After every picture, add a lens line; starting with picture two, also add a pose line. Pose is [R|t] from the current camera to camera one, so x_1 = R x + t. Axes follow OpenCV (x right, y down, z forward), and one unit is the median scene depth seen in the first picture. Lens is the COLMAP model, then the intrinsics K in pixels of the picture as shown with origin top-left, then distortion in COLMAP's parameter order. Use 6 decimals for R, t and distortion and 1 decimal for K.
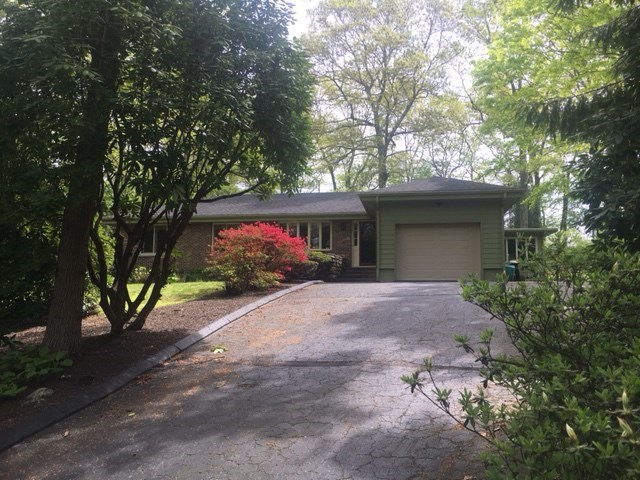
lens RADIAL K [[548.5, 0, 320.9], [0, 548.5, 240.4], [0, 0, 1]] dist [0.063902, -0.025218]
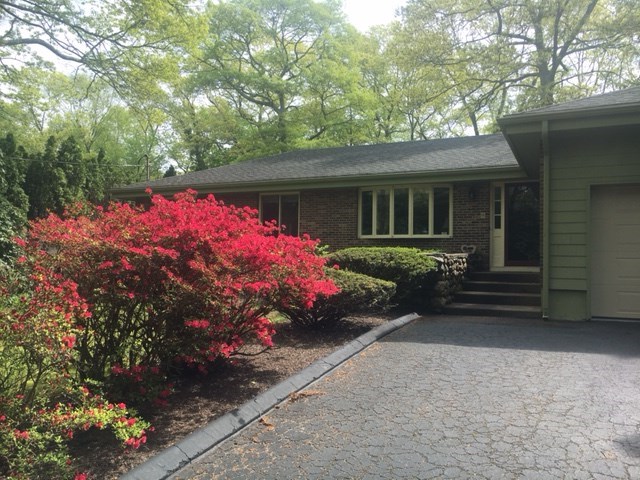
lens RADIAL K [[548.5, 0, 316.8], [0, 548.5, 240.7], [0, 0, 1]] dist [0.063902, -0.025218]
pose [[0.962626, -0.003967, -0.270805, 0.039325], [0.020472, 0.998098, 0.058150, -0.013659], [0.270059, -0.061521, 0.960876, 0.428276]]
